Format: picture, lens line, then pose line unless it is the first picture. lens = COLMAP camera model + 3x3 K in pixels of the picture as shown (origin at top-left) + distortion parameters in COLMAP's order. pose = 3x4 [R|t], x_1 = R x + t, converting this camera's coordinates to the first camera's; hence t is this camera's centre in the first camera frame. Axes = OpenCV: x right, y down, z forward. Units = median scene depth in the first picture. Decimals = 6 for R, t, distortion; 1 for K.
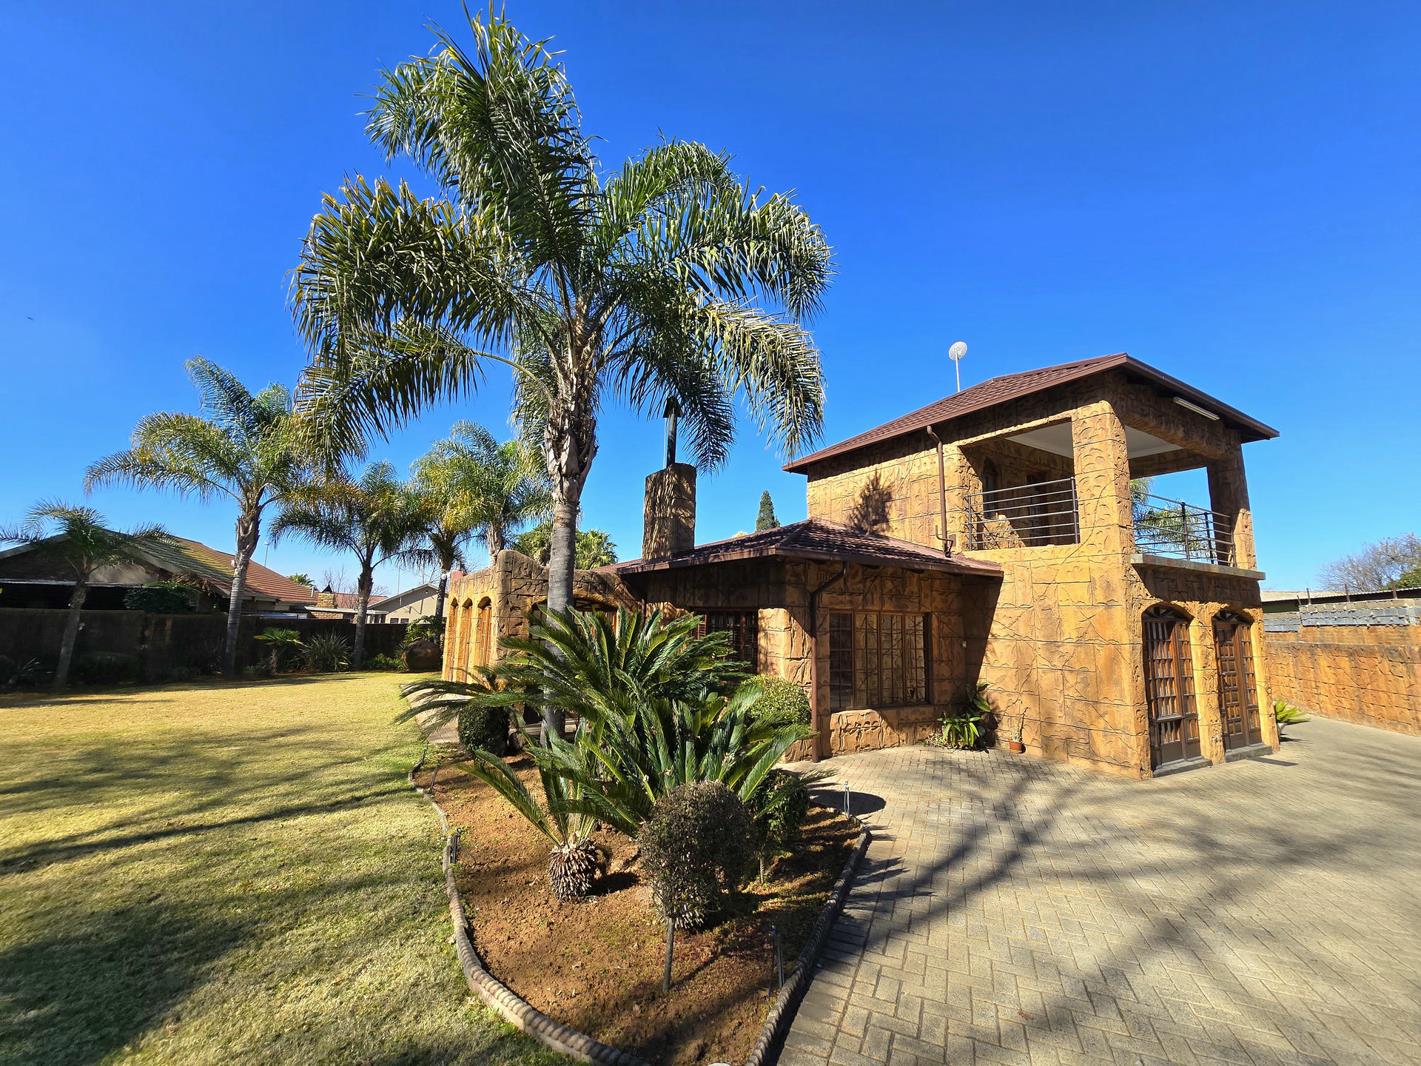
lens RADIAL K [[577.4, 0, 709.9], [0, 577.4, 518.1], [0, 0, 1]] dist [-0.003599, -0.000148]
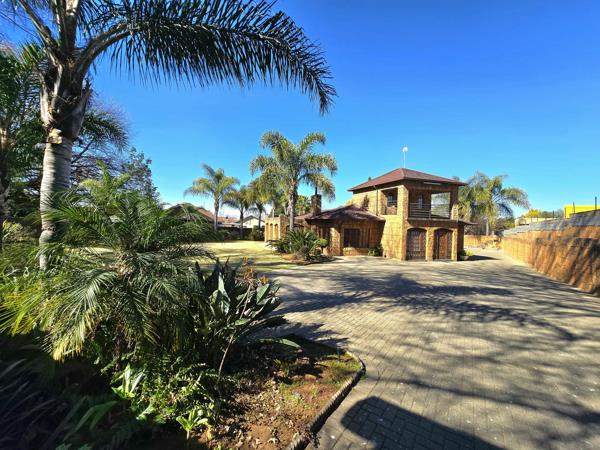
lens RADIAL K [[243.8, 0, 299.9], [0, 243.8, 225.9], [0, 0, 1]] dist [-0.003599, -0.000148]
pose [[0.975770, 0.010050, -0.218568, 0.218217], [0.028145, 0.984880, 0.170937, -0.171957], [0.216981, -0.172947, 0.960733, -0.825424]]
